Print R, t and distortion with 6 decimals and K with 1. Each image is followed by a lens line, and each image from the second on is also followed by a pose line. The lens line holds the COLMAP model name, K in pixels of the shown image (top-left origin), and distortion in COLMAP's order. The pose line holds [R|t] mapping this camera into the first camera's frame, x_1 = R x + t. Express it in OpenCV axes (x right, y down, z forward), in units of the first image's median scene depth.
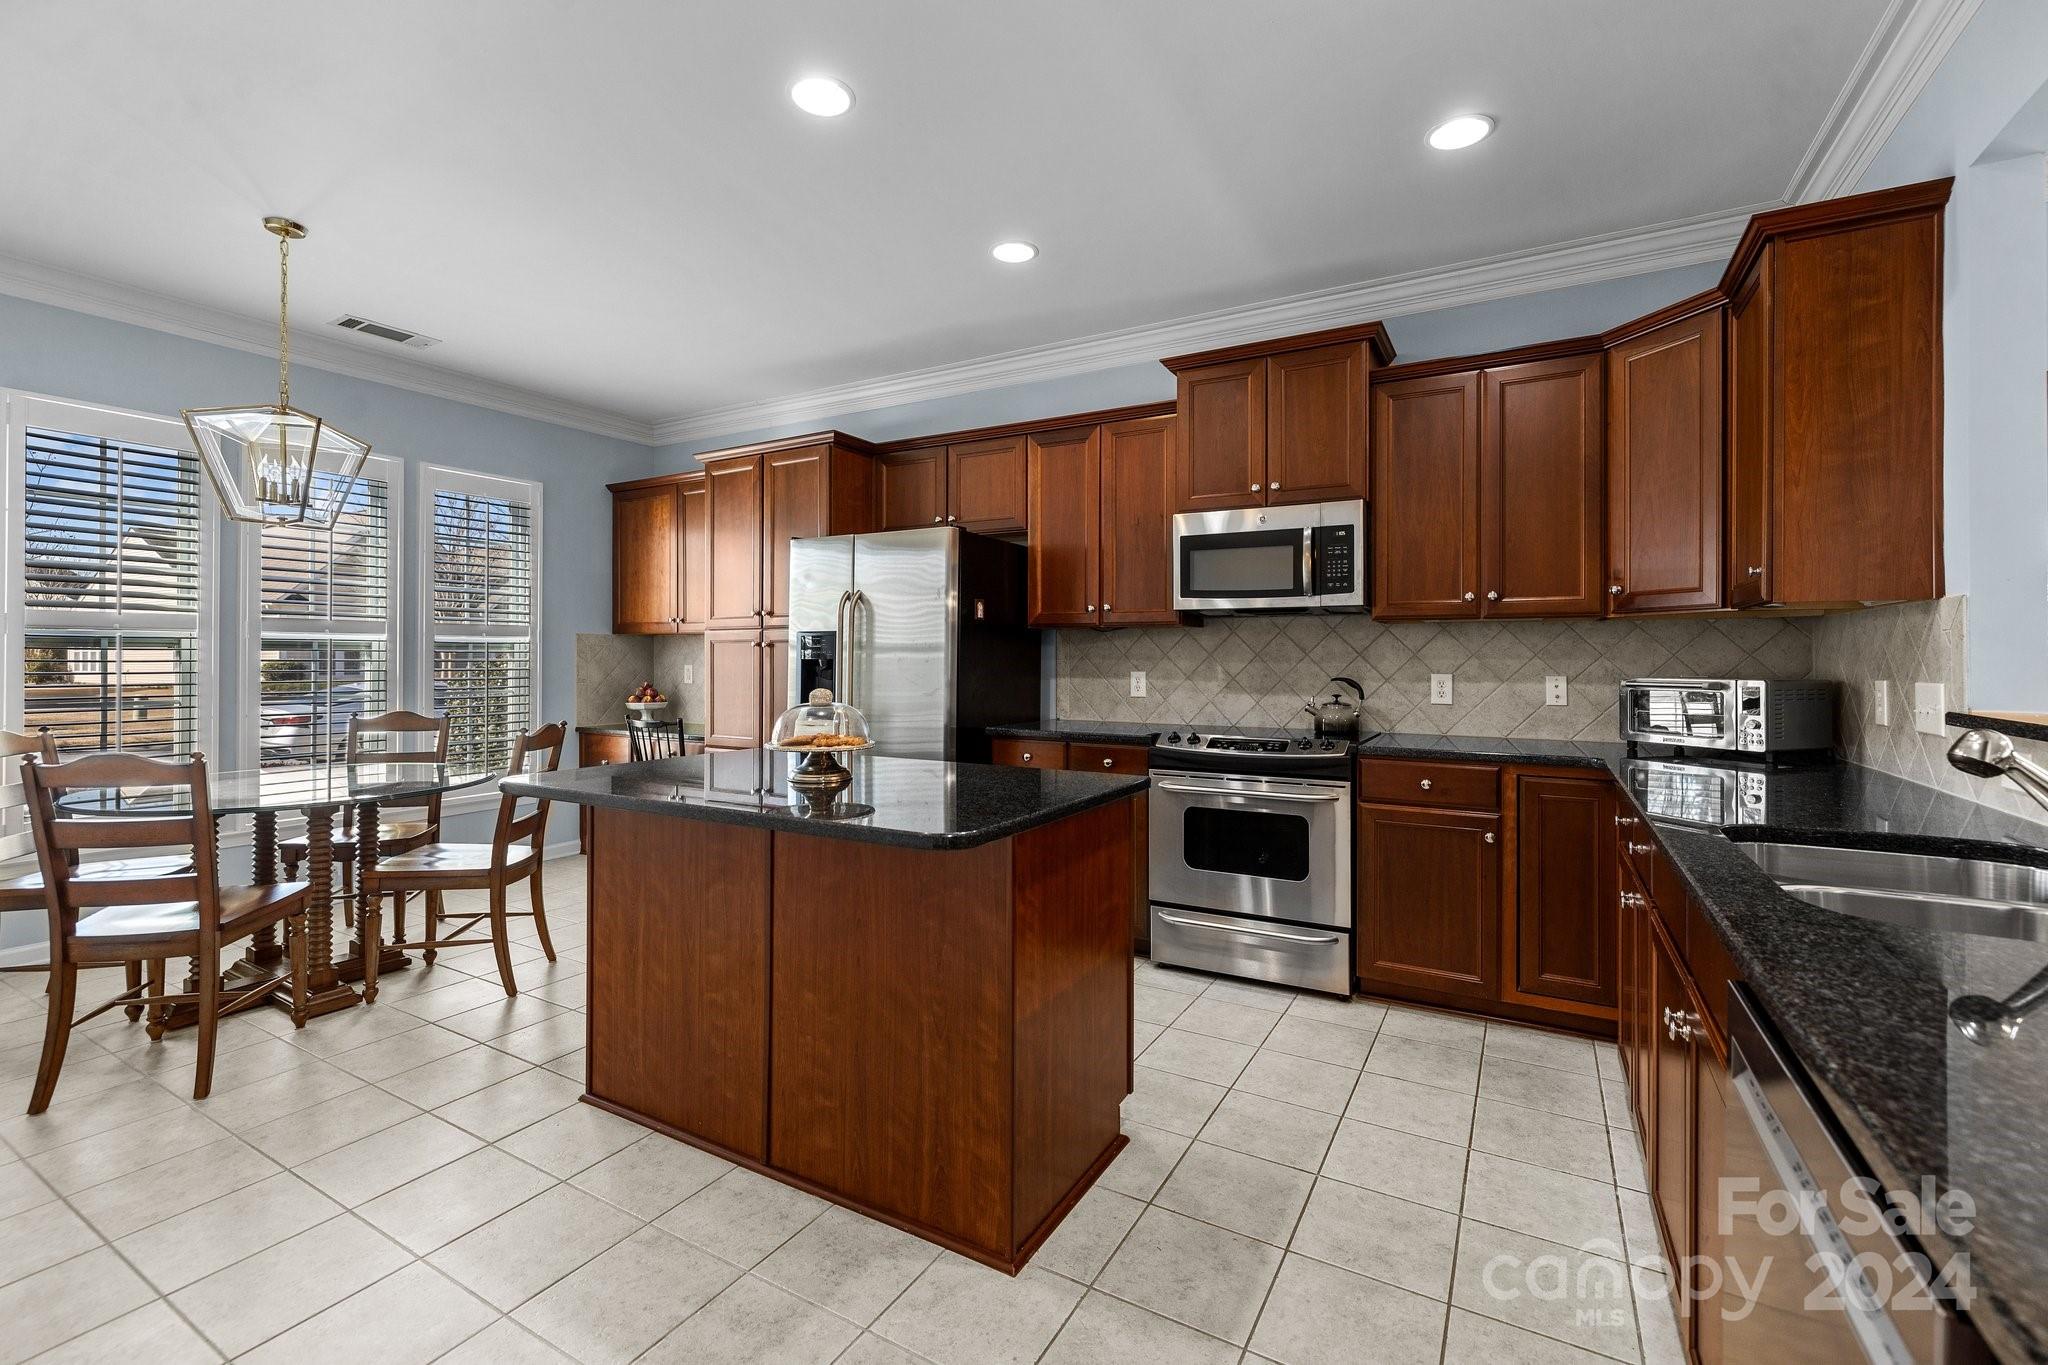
lens RADIAL K [[876.8, 0, 1019.9], [0, 876.8, 648.7], [0, 0, 1]] dist [-0.001287, 0.000621]
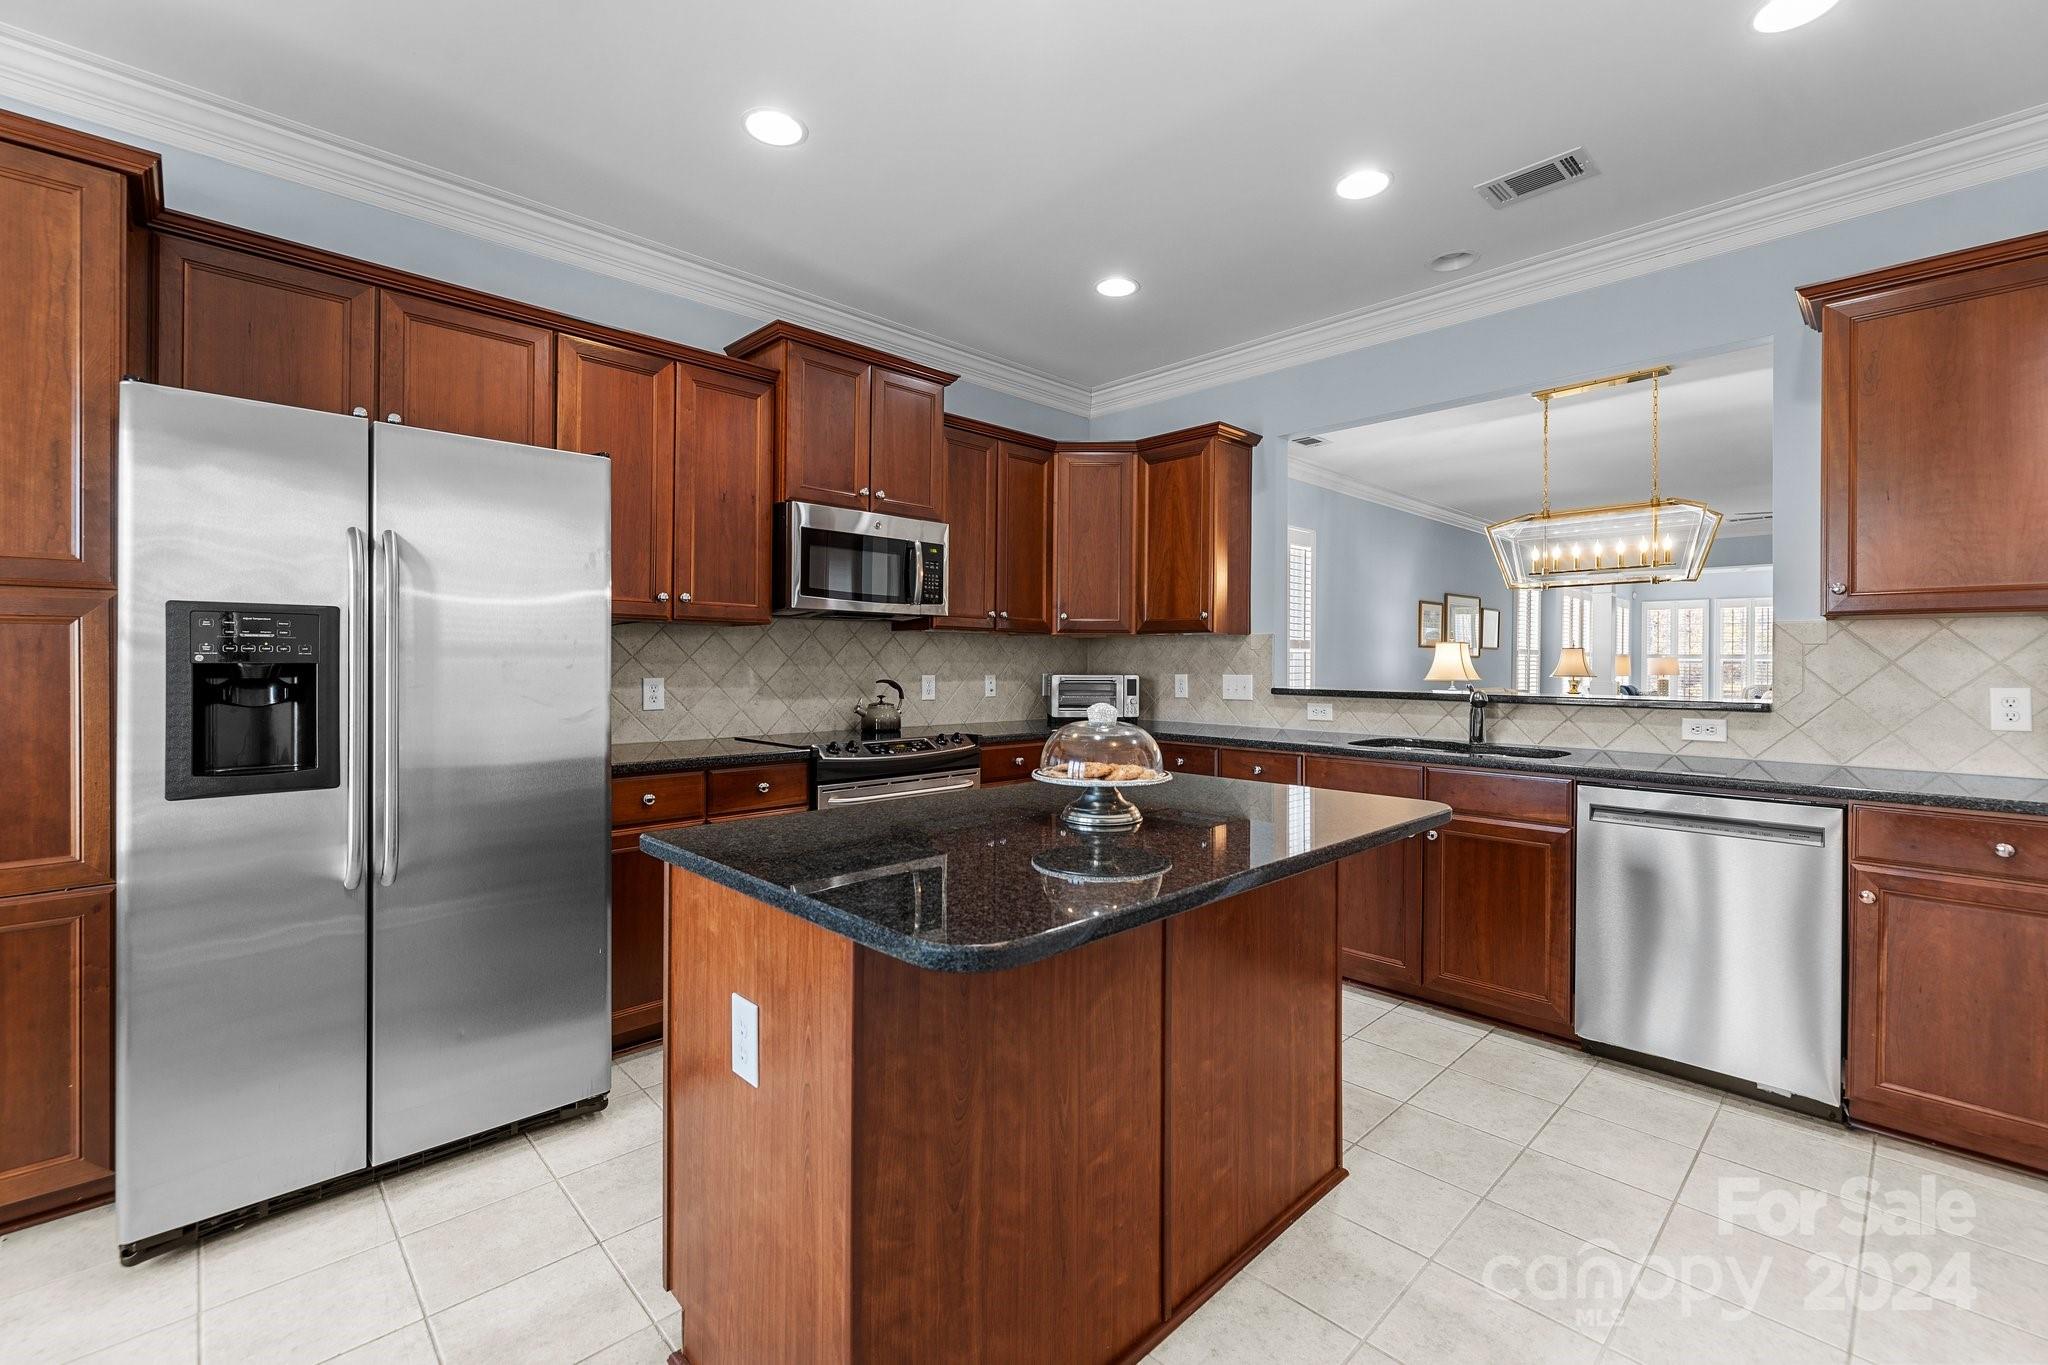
lens RADIAL K [[876.8, 0, 1016.2], [0, 876.8, 658.7], [0, 0, 1]] dist [-0.001287, 0.000621]
pose [[0.273725, 0.003500, 0.961802, -0.593796], [-0.013373, 0.999911, 0.000168, 0.004459], [-0.961715, -0.012909, 0.273747, 0.511458]]
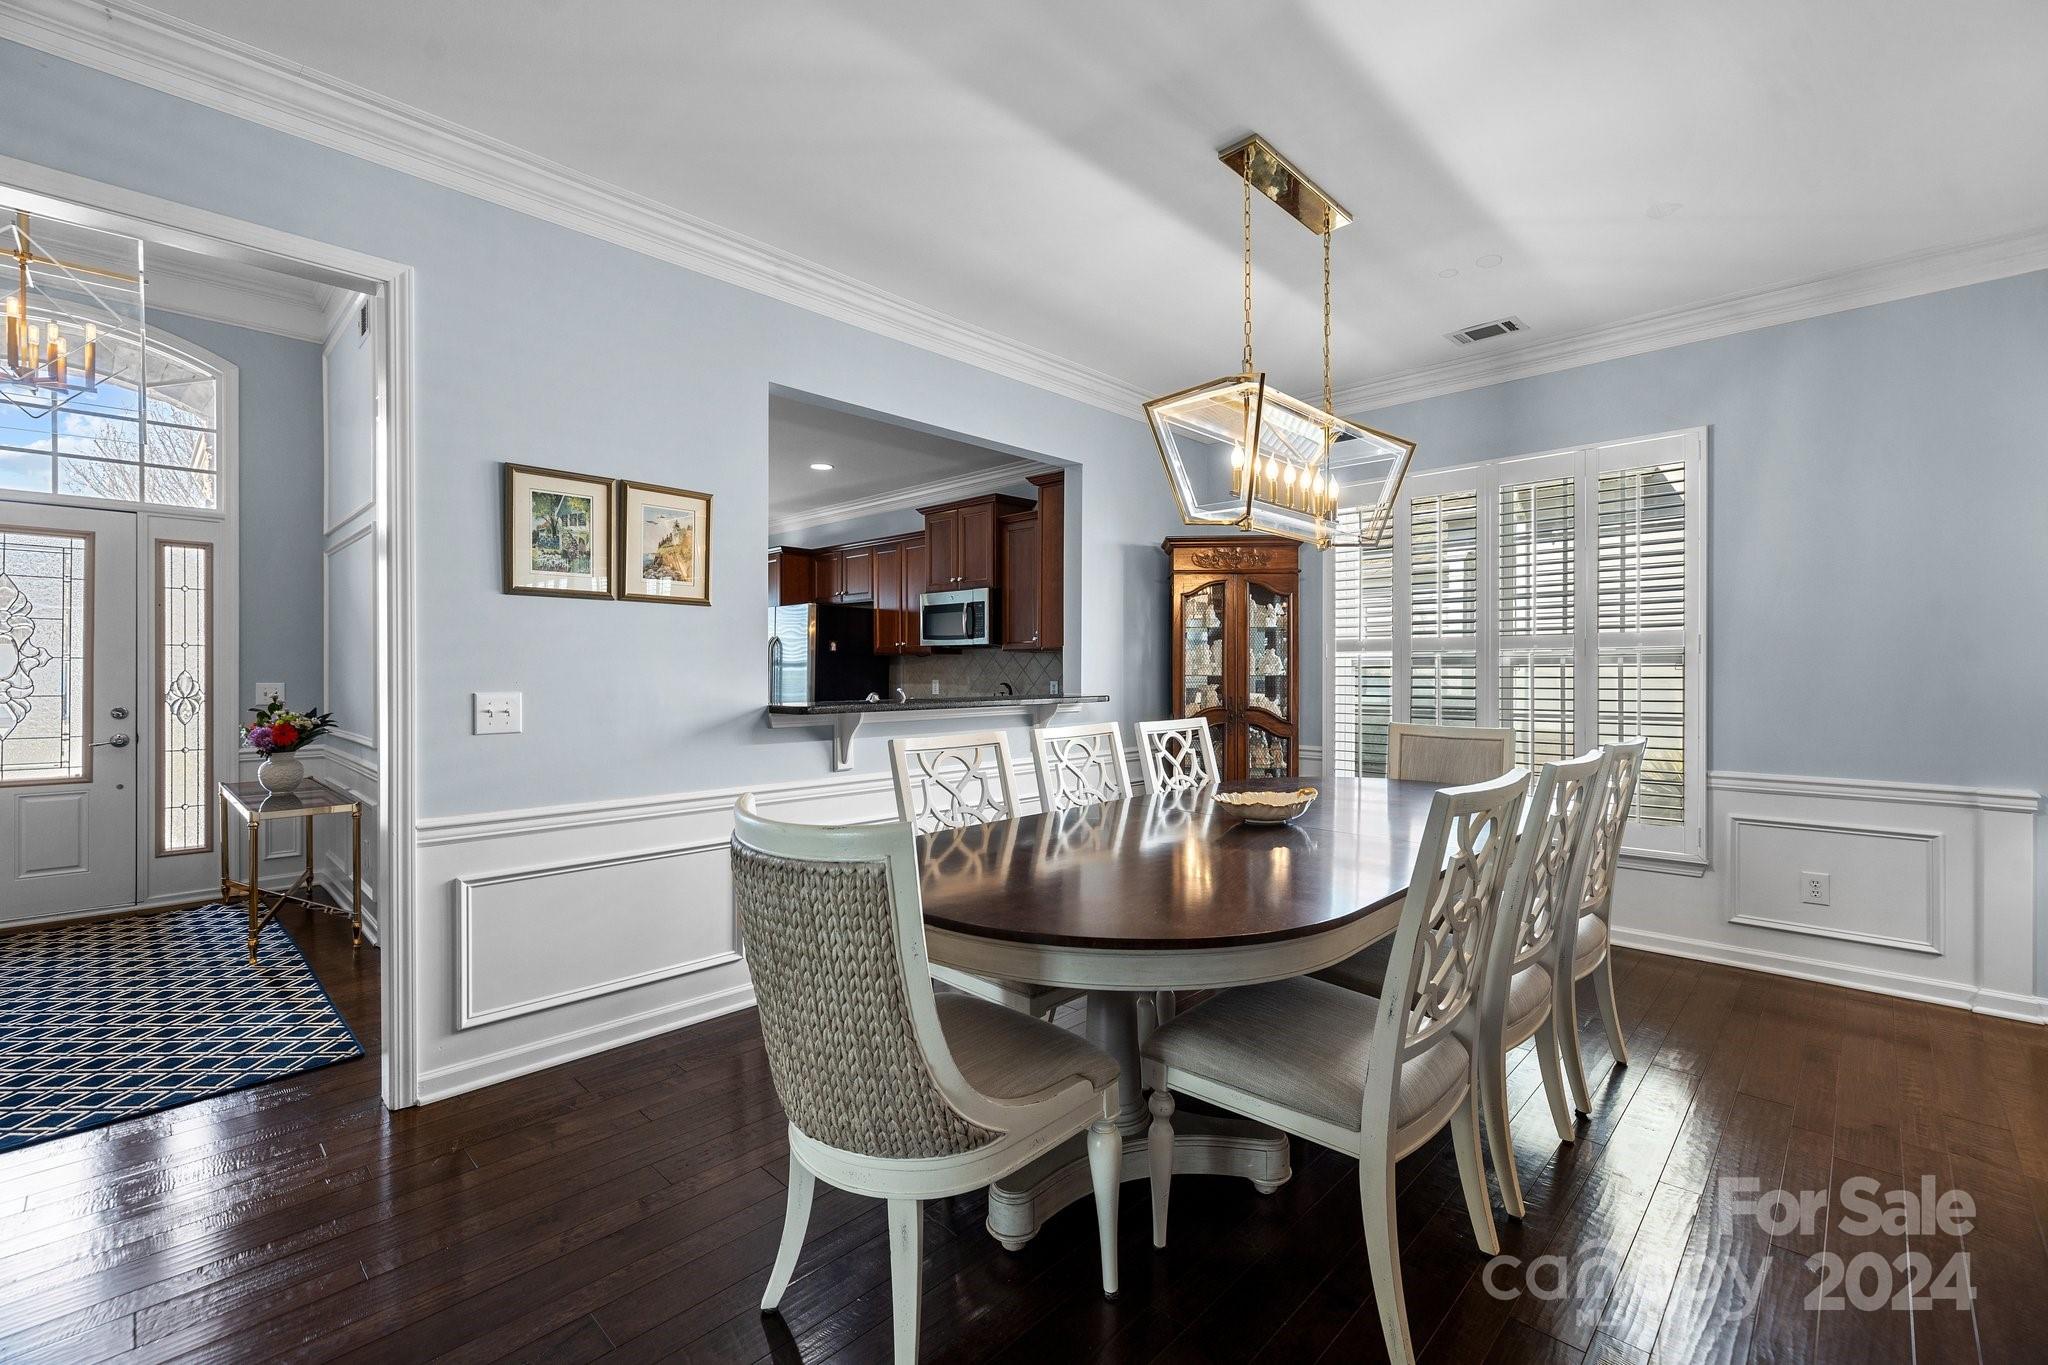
lens RADIAL K [[876.8, 0, 1014.3], [0, 876.8, 678.7], [0, 0, 1]] dist [-0.001287, 0.000621]
pose [[0.968444, 0.000026, -0.249230, 0.785964], [0.004061, 0.999866, 0.015884, -0.003551], [0.249197, -0.016395, 0.968314, -0.700118]]
